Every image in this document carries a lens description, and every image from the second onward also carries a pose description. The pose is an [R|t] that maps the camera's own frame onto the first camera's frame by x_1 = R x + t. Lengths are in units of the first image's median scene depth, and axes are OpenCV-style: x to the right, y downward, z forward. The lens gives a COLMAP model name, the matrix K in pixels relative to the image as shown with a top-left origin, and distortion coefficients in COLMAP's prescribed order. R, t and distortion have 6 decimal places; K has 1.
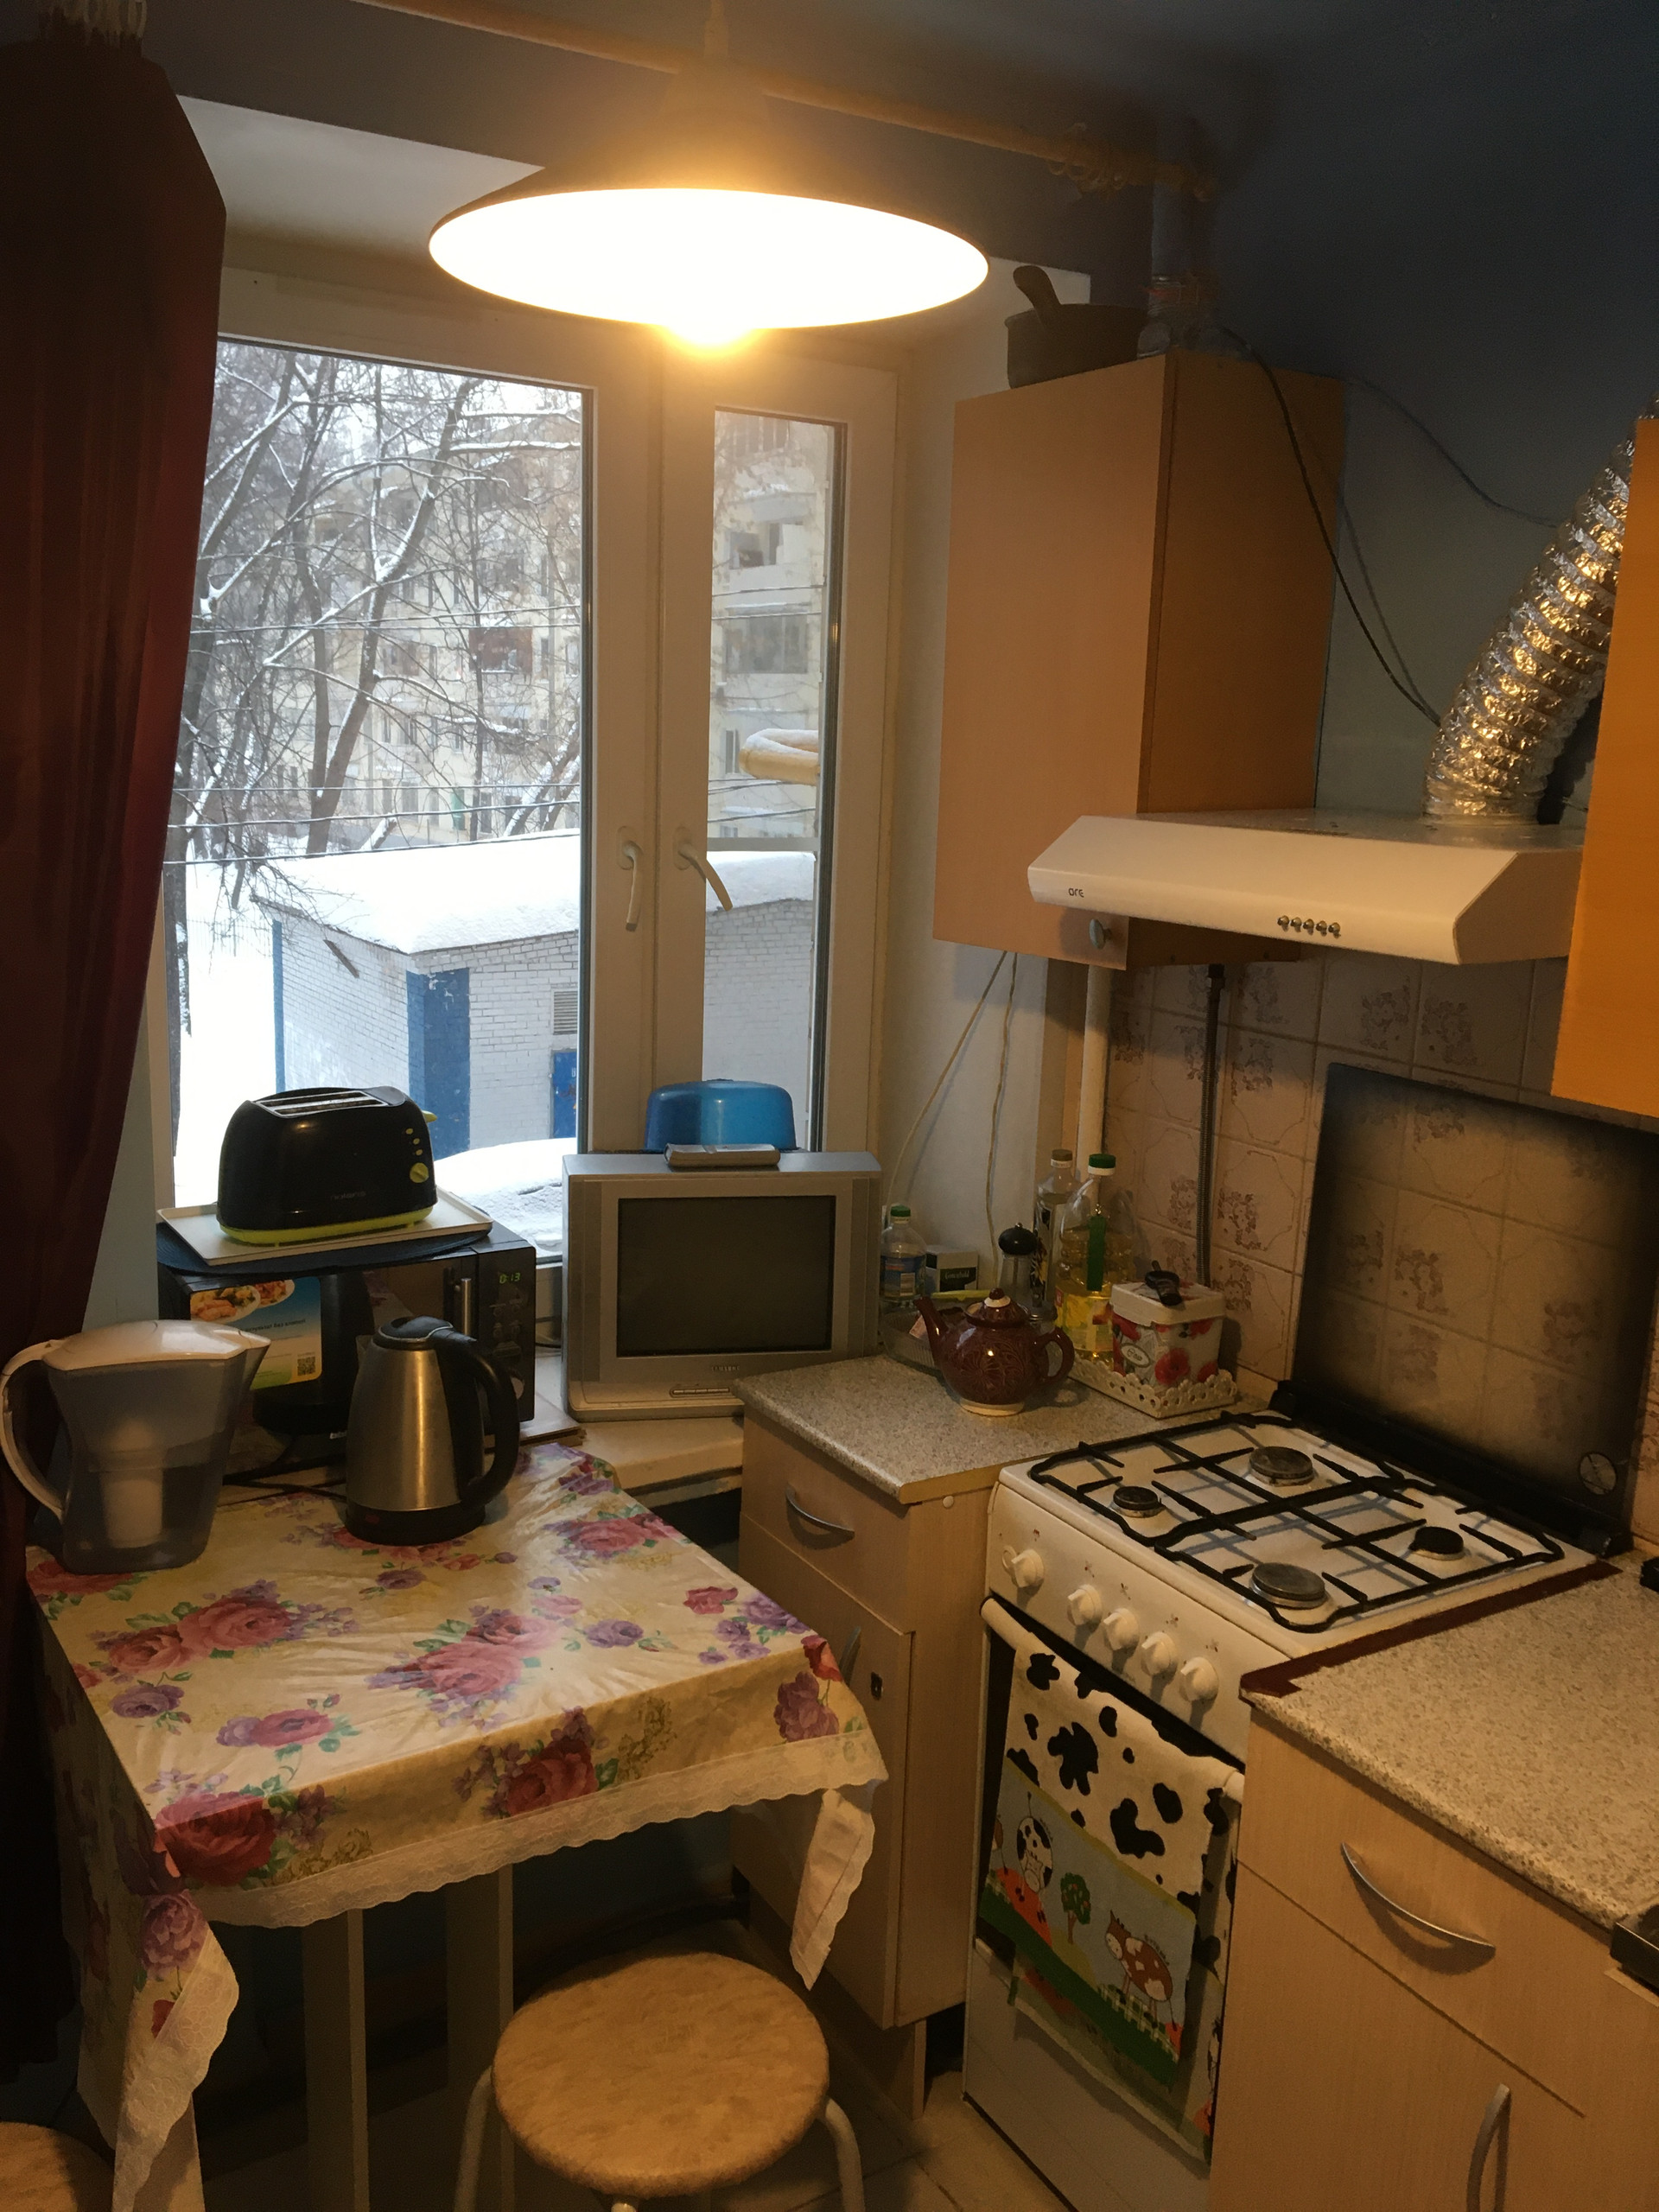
lens RADIAL K [[1875.7, 0, 828.3], [0, 1875.7, 1105.9], [0, 0, 1]] dist [0.076063, -0.086932]
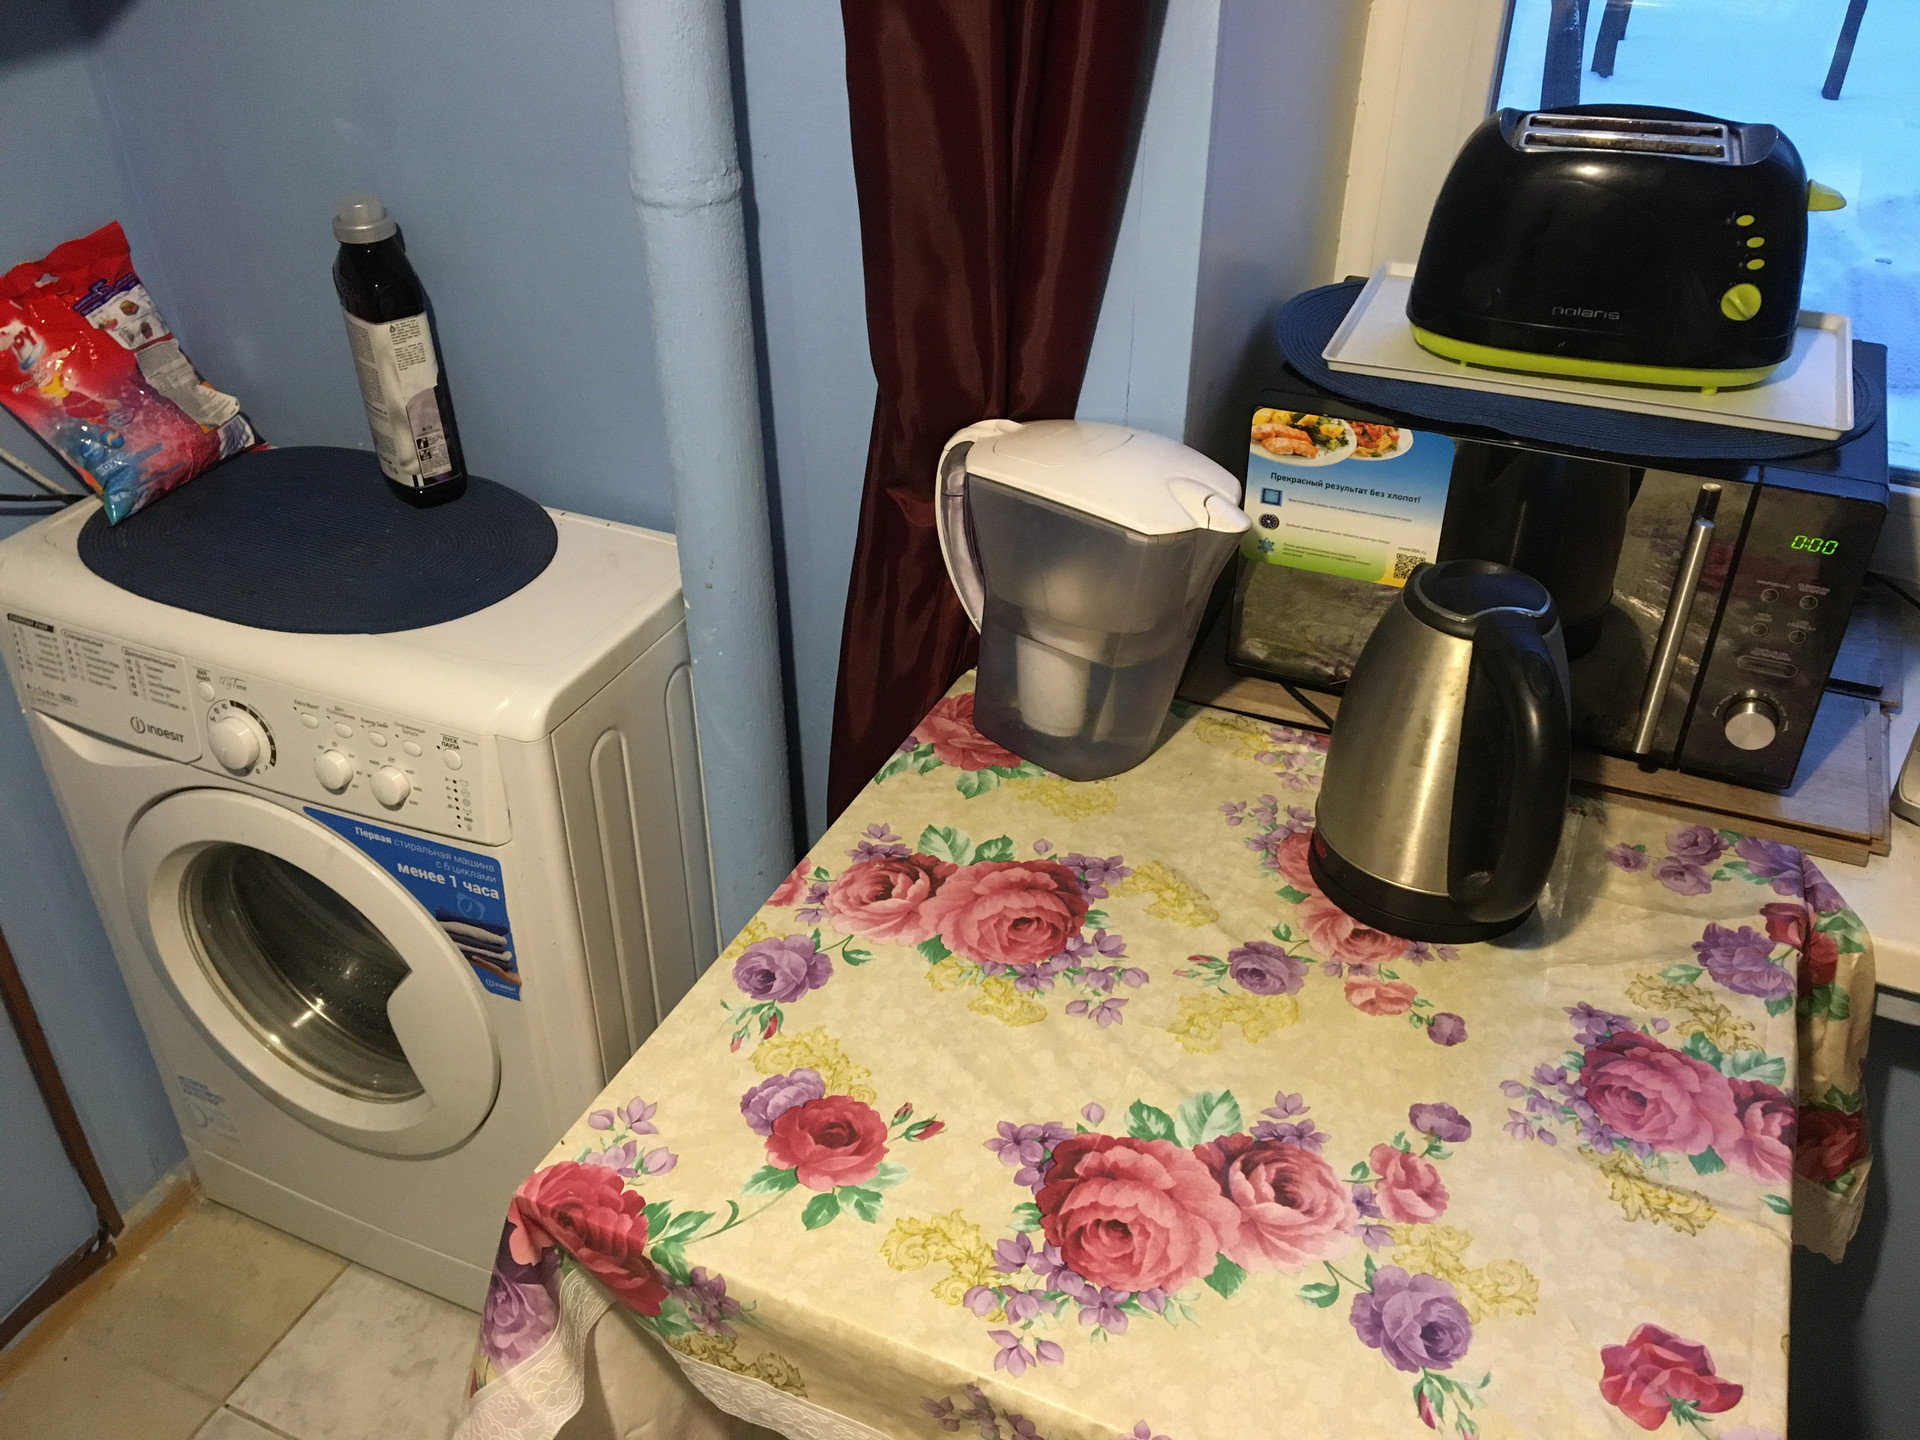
lens RADIAL K [[1628.1, 0, 956.1], [0, 1628.1, 721.3], [0, 0, 1]] dist [0.076063, -0.086932]
pose [[0.549706, 0.437199, -0.711815, 0.061150], [-0.145365, 0.889171, 0.433872, -0.037243], [0.822613, -0.135029, 0.552336, 0.634946]]
